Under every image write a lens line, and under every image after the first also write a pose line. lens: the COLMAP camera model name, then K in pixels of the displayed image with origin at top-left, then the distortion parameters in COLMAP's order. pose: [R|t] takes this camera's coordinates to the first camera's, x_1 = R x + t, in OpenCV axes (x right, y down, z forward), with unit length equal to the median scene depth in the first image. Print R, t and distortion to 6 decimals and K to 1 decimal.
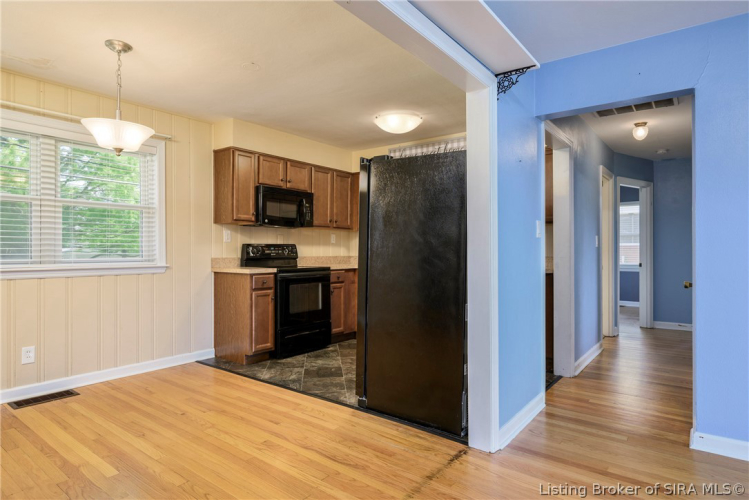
lens RADIAL K [[429.3, 0, 378.7], [0, 429.3, 249.2], [0, 0, 1]] dist [0.000468, 0.000251]
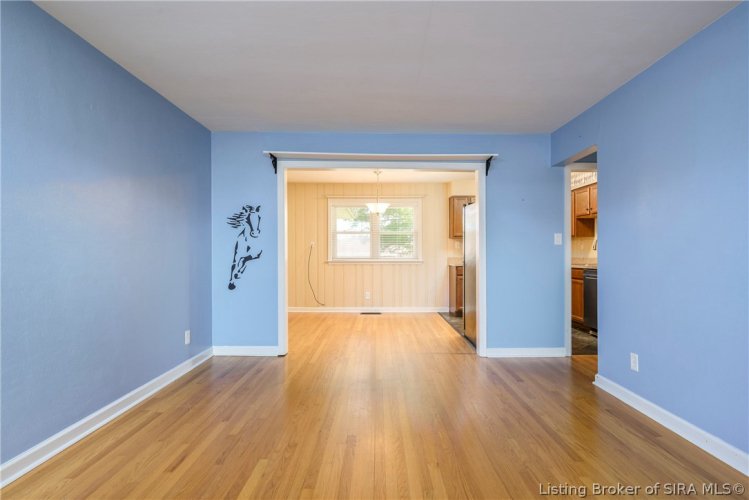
lens RADIAL K [[391.3, 0, 374.5], [0, 391.3, 250.0], [0, 0, 1]] dist [-0.000637, -0.000054]
pose [[0.602856, -0.005822, -0.797829, 0.785040], [0.003415, 0.999983, -0.004717, -0.004399], [0.797843, 0.000119, 0.602866, -0.257891]]
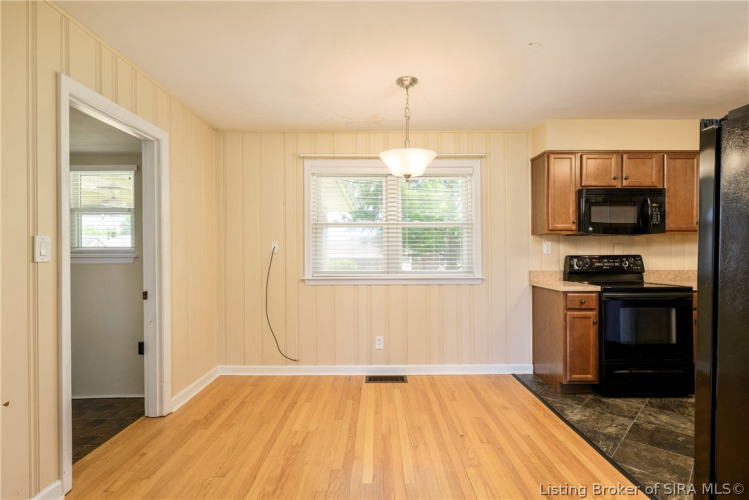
lens RADIAL K [[369.0, 0, 378.3], [0, 369.0, 253.4], [0, 0, 1]] dist [-0.002103, 0.000030]
pose [[0.613422, -0.003482, -0.789747, 0.061994], [0.006334, 0.999980, 0.000511, -0.022135], [0.789730, -0.005315, 0.613432, 0.232477]]
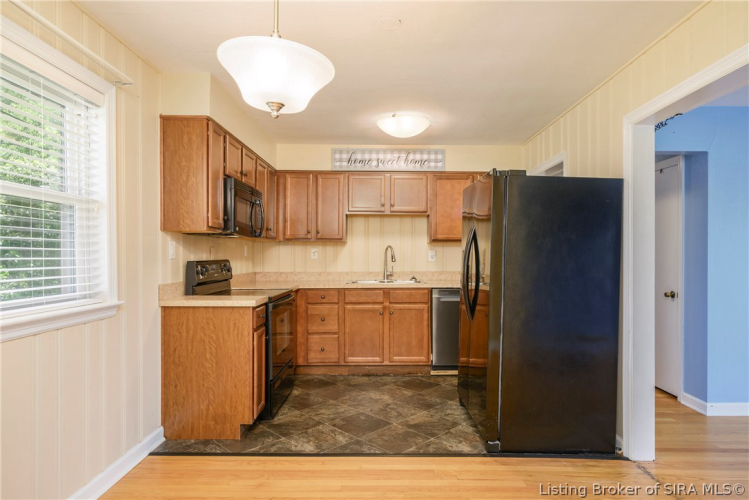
lens RADIAL K [[435.9, 0, 377.1], [0, 435.9, 256.6], [0, 0, 1]] dist [-0.000543, -0.000144]
pose [[0.796602, -0.001791, 0.604502, -0.548705], [-0.003382, 0.999967, 0.007420, -0.028532], [-0.604495, -0.007955, 0.796569, 0.309944]]
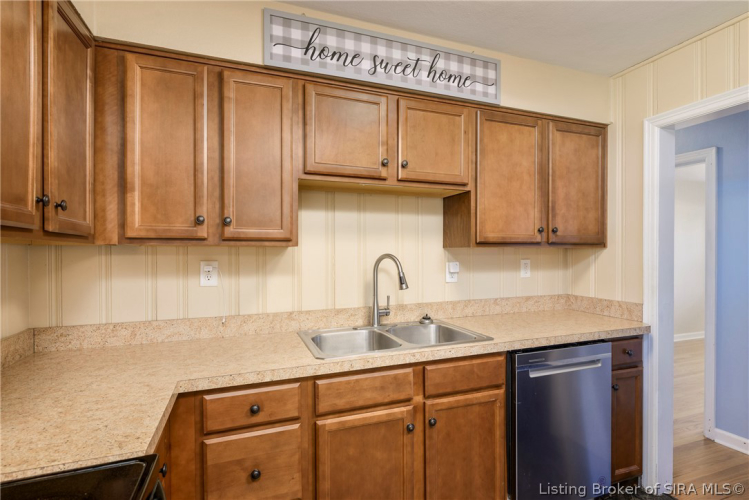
lens RADIAL K [[363.5, 0, 374.2], [0, 363.5, 254.9], [0, 0, 1]] dist [0.000371, -0.000107]
pose [[0.529694, -0.009848, 0.848132, -0.221311], [0.002669, 0.999947, 0.009944, -0.052607], [-0.848185, -0.003003, 0.529692, 0.977288]]
